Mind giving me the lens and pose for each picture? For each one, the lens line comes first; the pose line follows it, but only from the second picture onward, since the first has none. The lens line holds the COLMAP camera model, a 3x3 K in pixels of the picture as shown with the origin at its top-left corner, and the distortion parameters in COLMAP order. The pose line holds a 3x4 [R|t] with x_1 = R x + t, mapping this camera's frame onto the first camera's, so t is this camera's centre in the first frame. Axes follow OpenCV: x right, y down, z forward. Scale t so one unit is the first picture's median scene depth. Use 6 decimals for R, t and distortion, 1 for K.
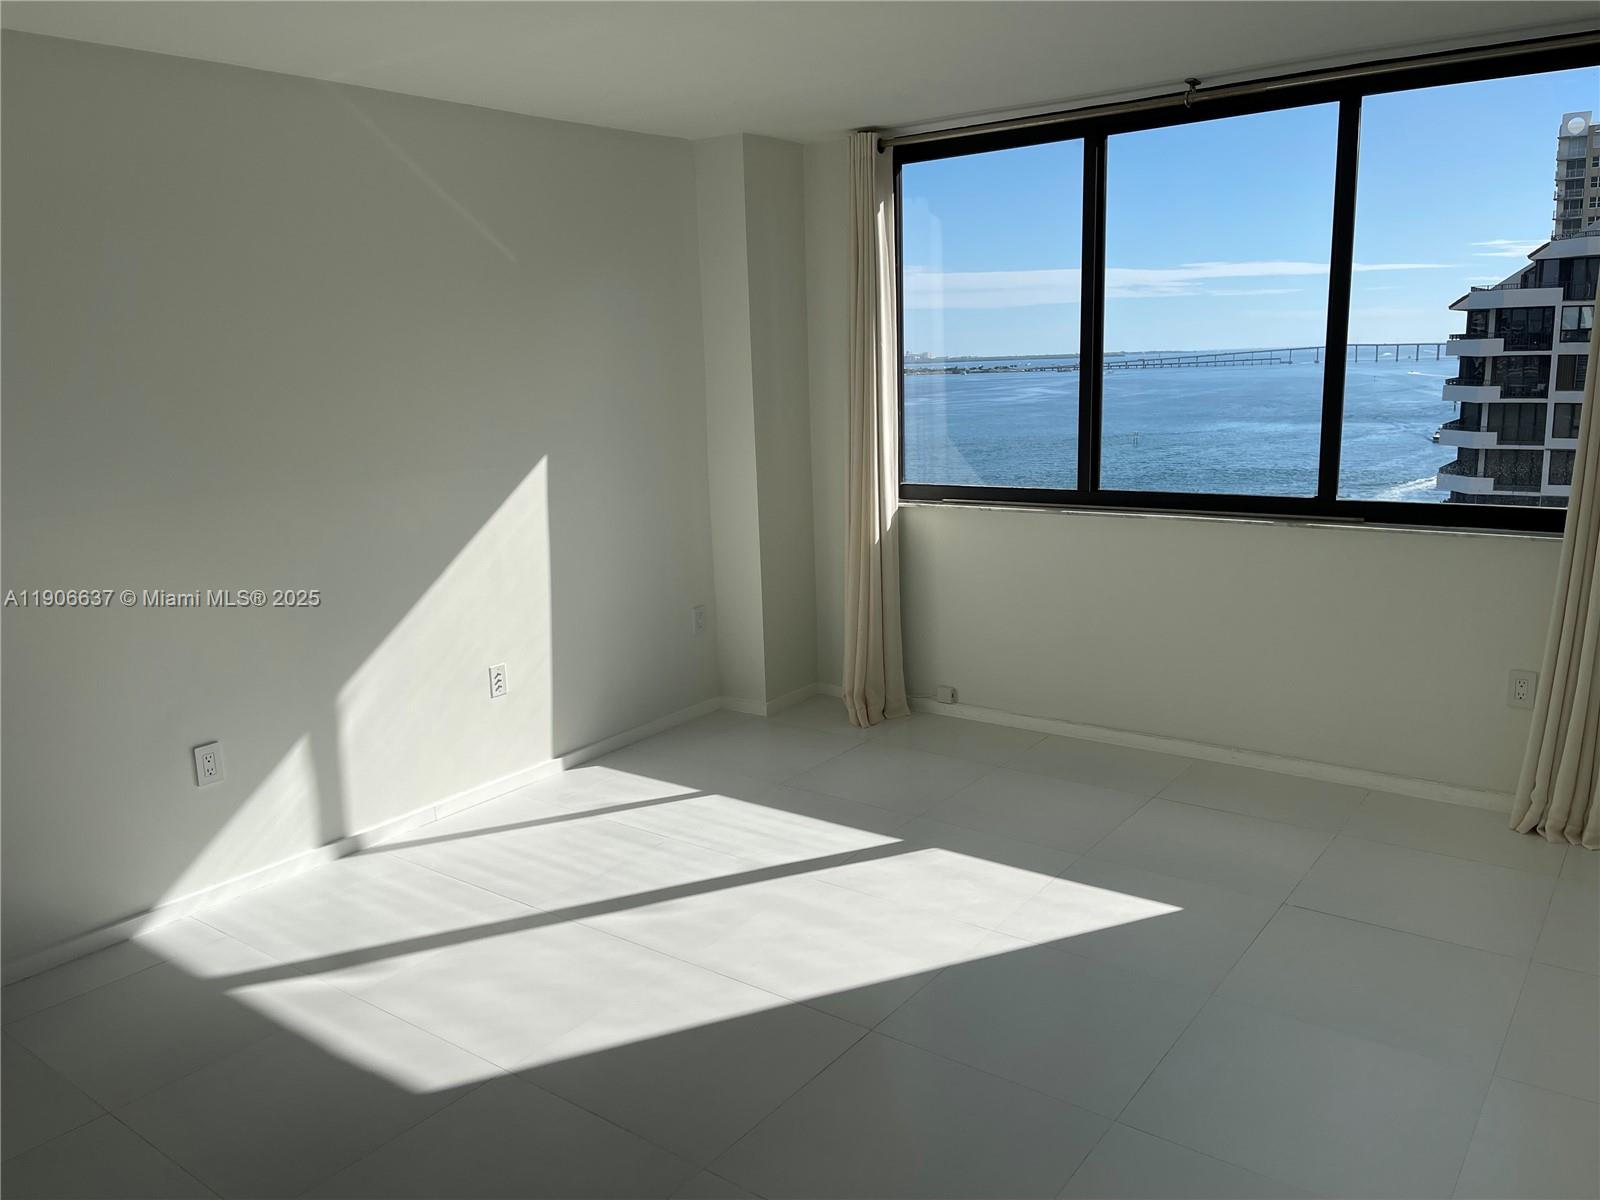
lens RADIAL K [[1203.7, 0, 803.0], [0, 1203.7, 593.1], [0, 0, 1]] dist [0.085383, -0.112377]
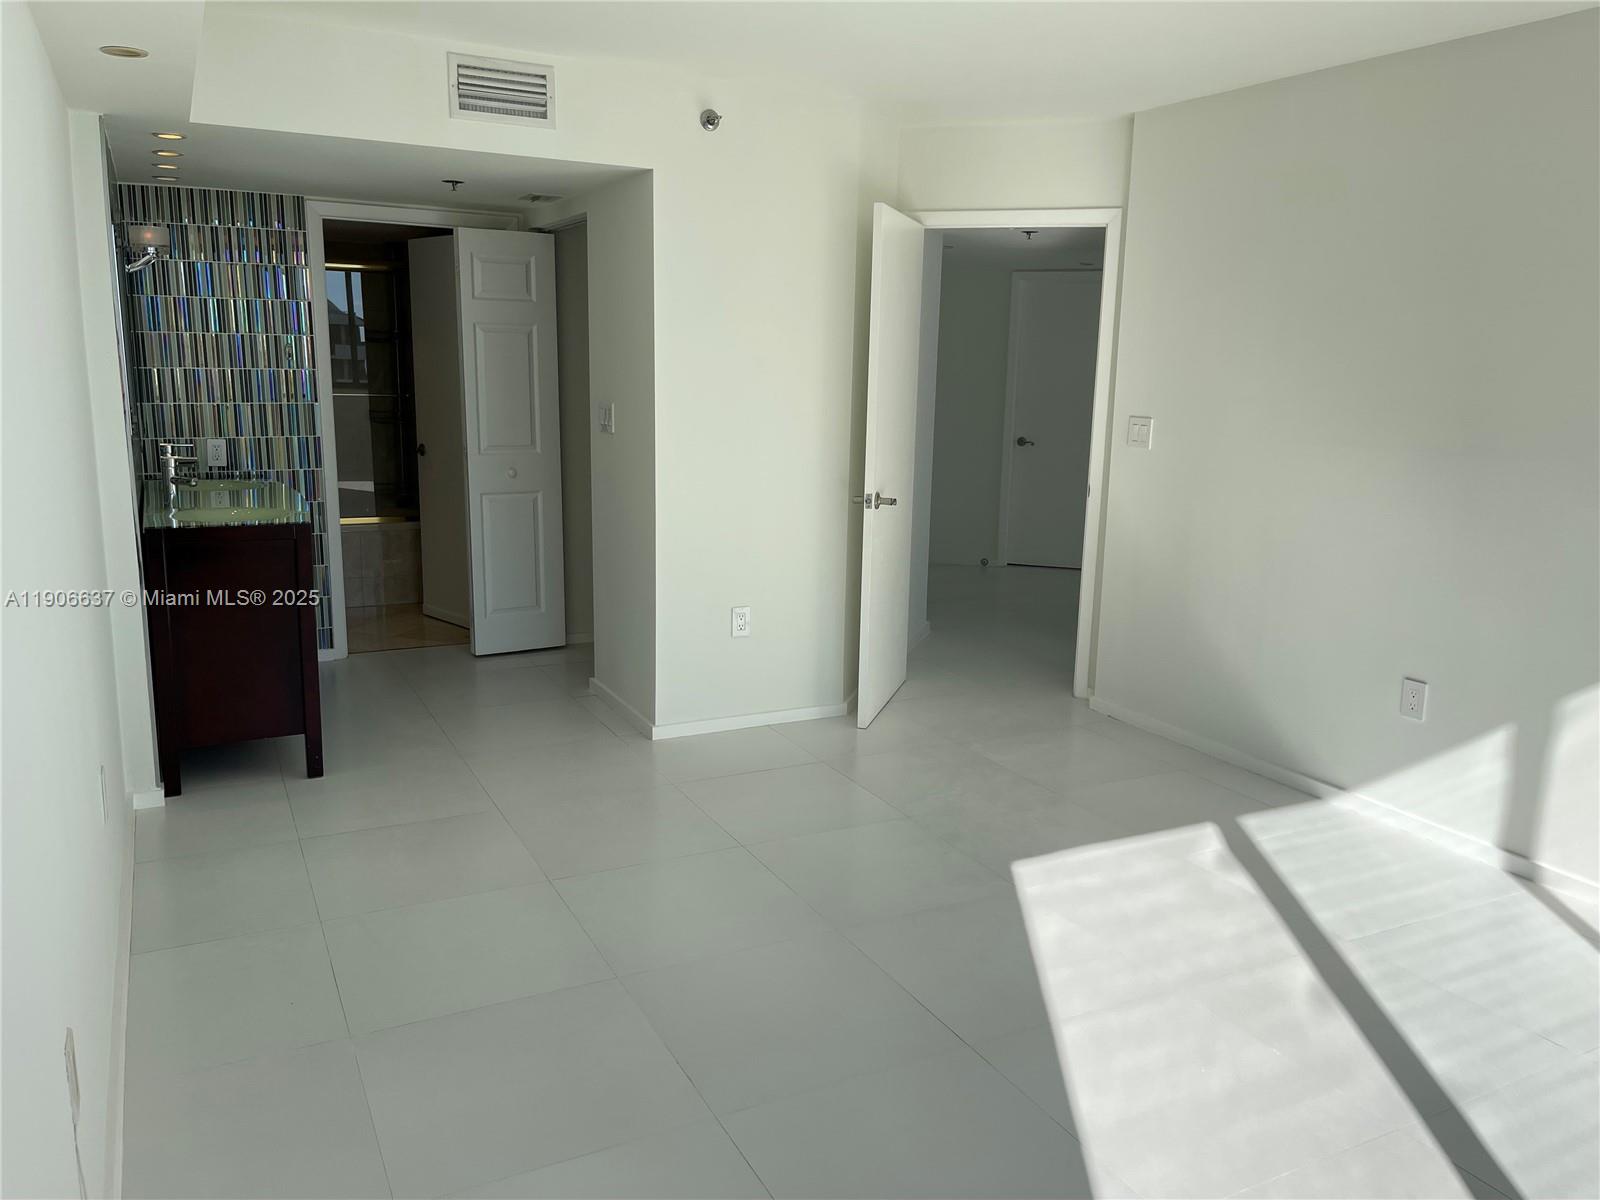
lens RADIAL K [[1188.8, 0, 804.4], [0, 1188.8, 621.3], [0, 0, 1]] dist [0.057843, -0.009610]
pose [[-0.446099, 0.215724, -0.868596, 0.553467], [-0.171629, 0.931884, 0.319588, -0.145237], [0.878373, 0.291644, -0.378688, 0.739647]]
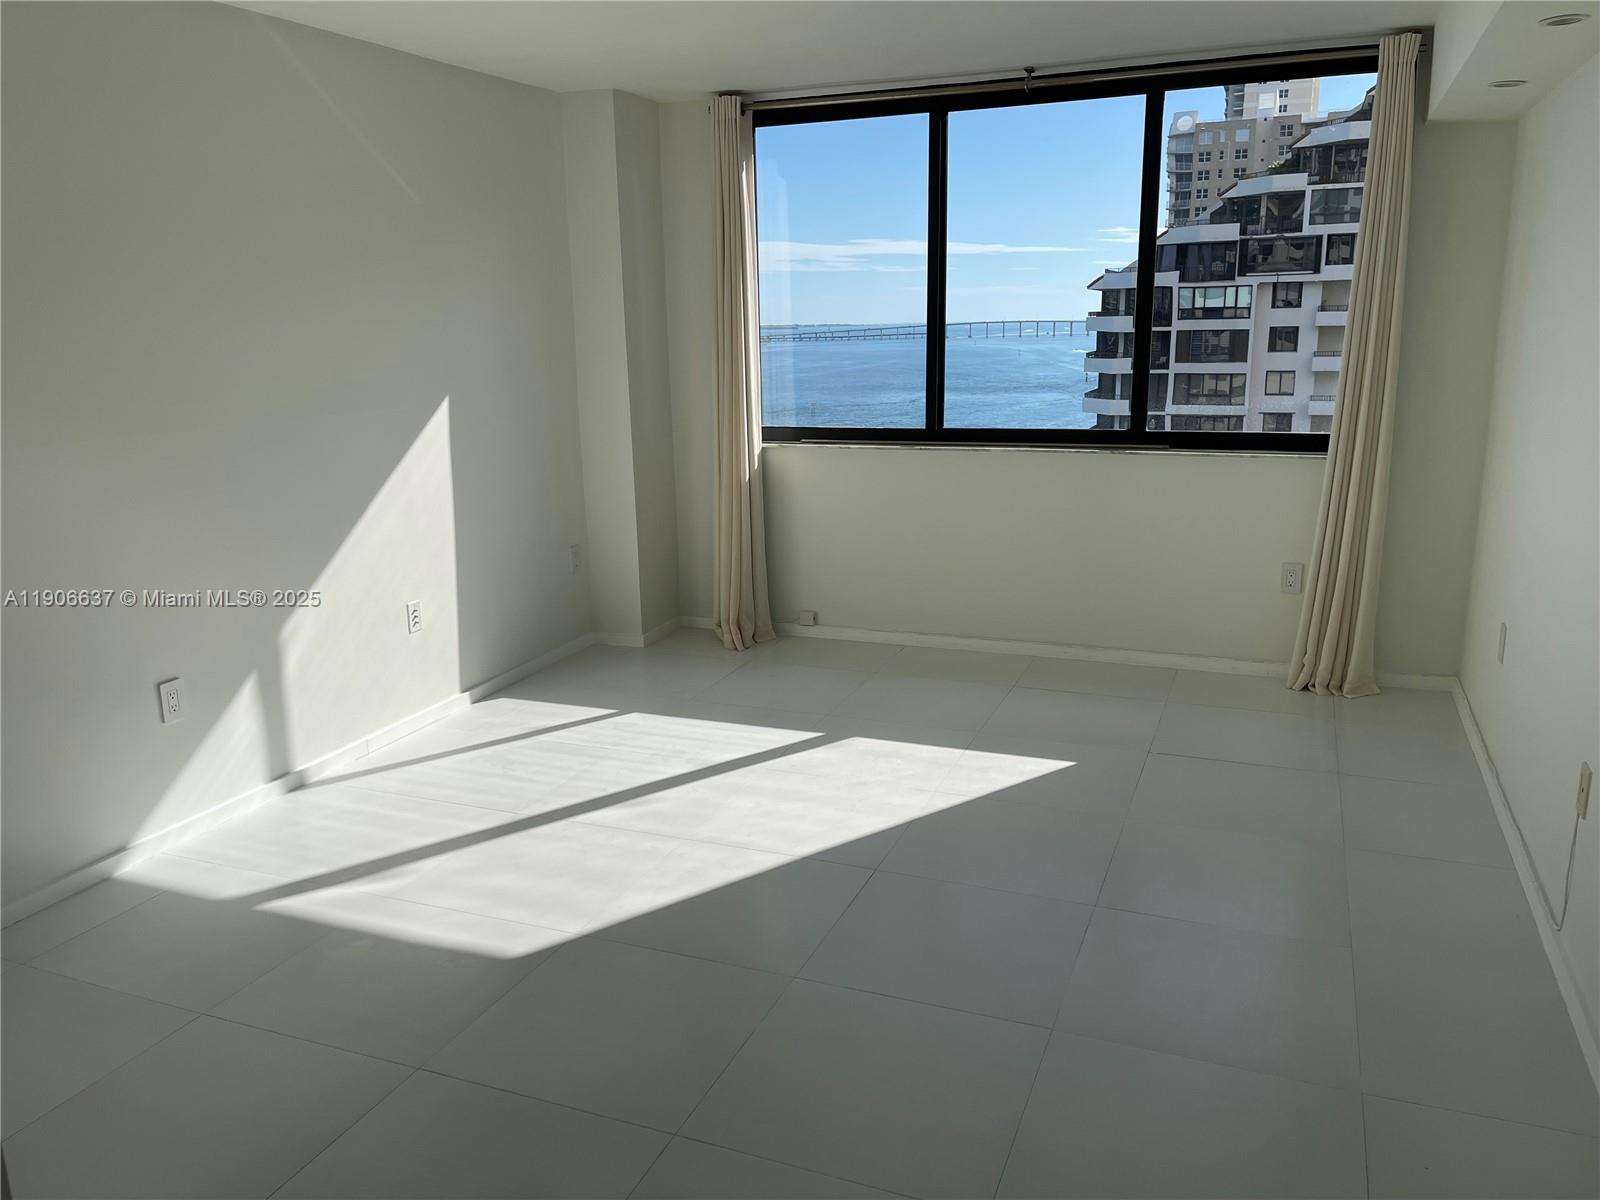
lens RADIAL K [[1203.7, 0, 803.0], [0, 1203.7, 593.1], [0, 0, 1]] dist [0.085383, -0.112377]
pose [[0.966771, -0.044425, 0.251756, -0.192879], [0.038413, 0.998848, 0.028748, 0.035663], [-0.252743, -0.018122, 0.967364, -0.074114]]
